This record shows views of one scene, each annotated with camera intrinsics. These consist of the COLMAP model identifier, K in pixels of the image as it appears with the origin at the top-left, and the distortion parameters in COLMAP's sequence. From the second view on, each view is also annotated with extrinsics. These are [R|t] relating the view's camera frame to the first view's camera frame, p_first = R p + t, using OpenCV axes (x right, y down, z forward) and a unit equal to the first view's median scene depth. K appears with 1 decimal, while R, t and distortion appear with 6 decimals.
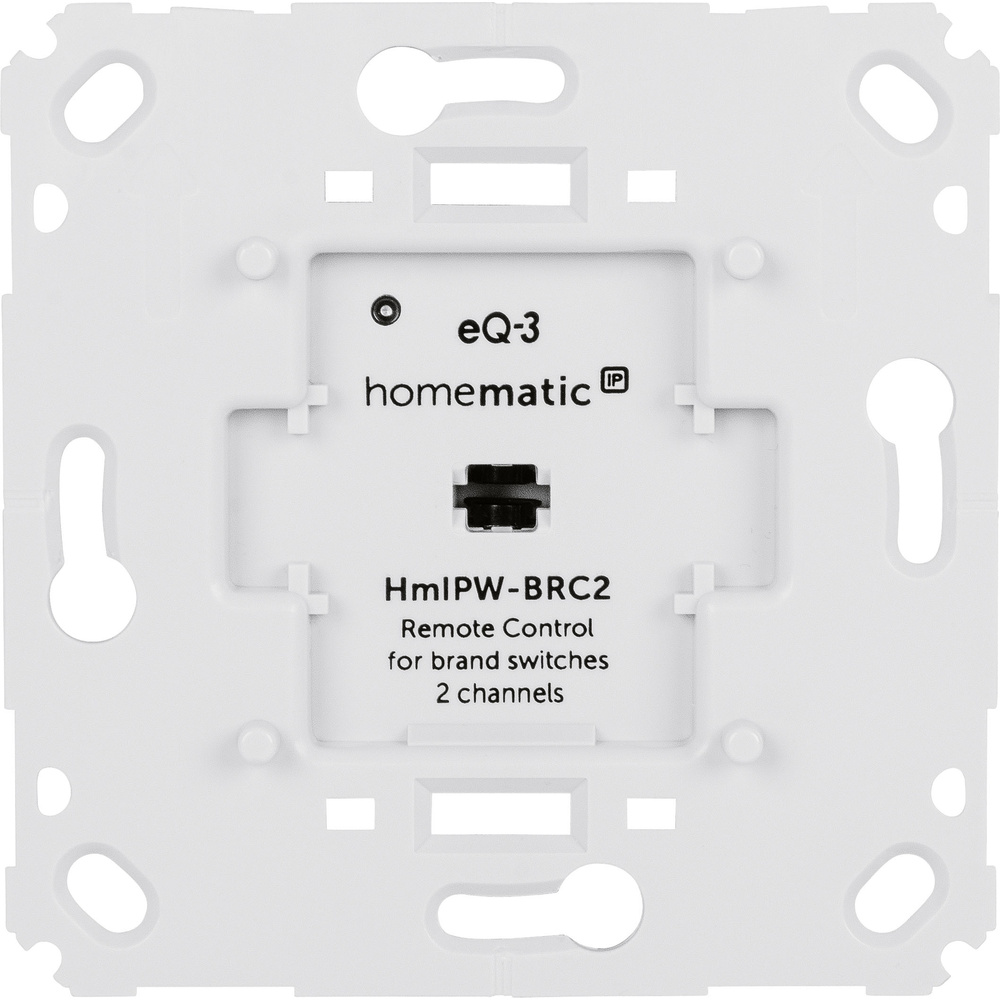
lens RADIAL K [[5853.1, 0, 499.2], [0, 5853.1, 497.2], [0, 0, 1]] dist [0.456176, 0.000000]
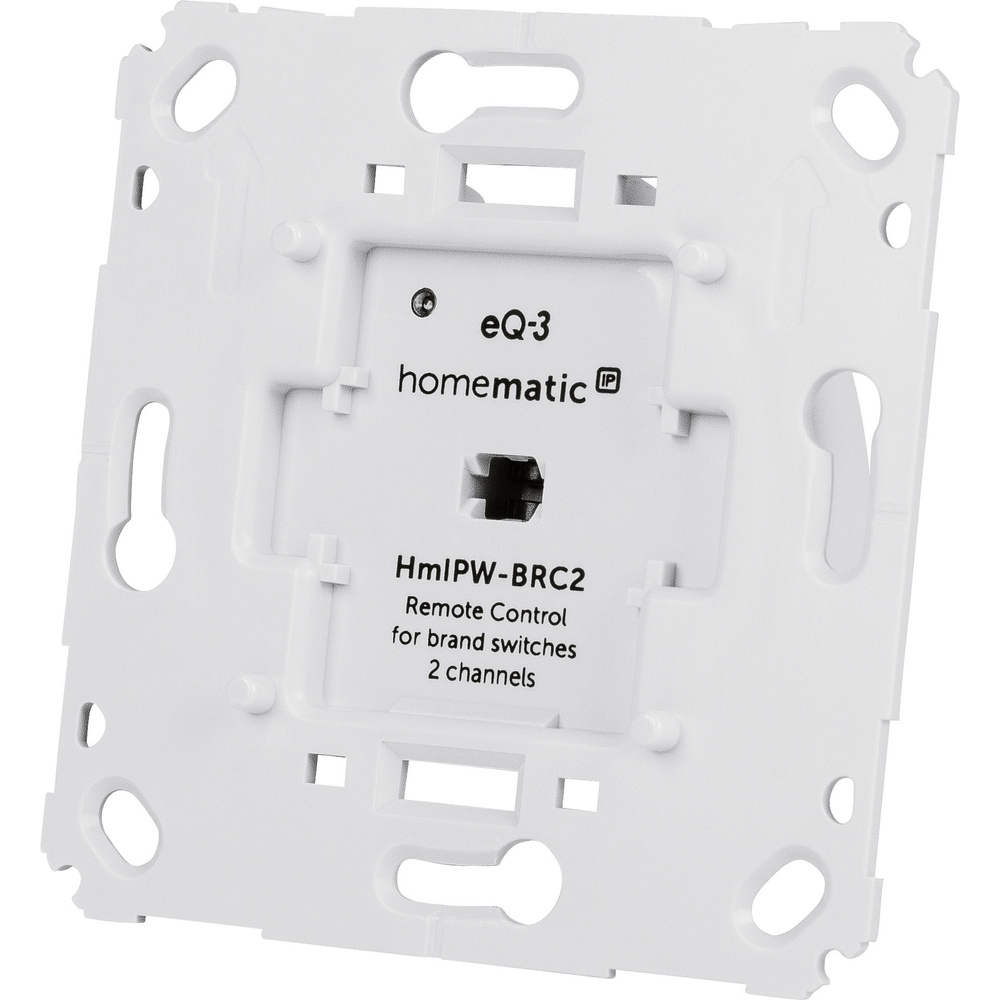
lens RADIAL K [[5853.1, 0, 525.3], [0, 5853.1, 526.6], [0, 0, 1]] dist [0.456176, 0.000000]
pose [[0.877285, 0.067181, -0.475244, 0.500396], [-0.132114, 0.985707, -0.104536, 0.115626], [0.461429, 0.154494, 0.873622, 0.090758]]
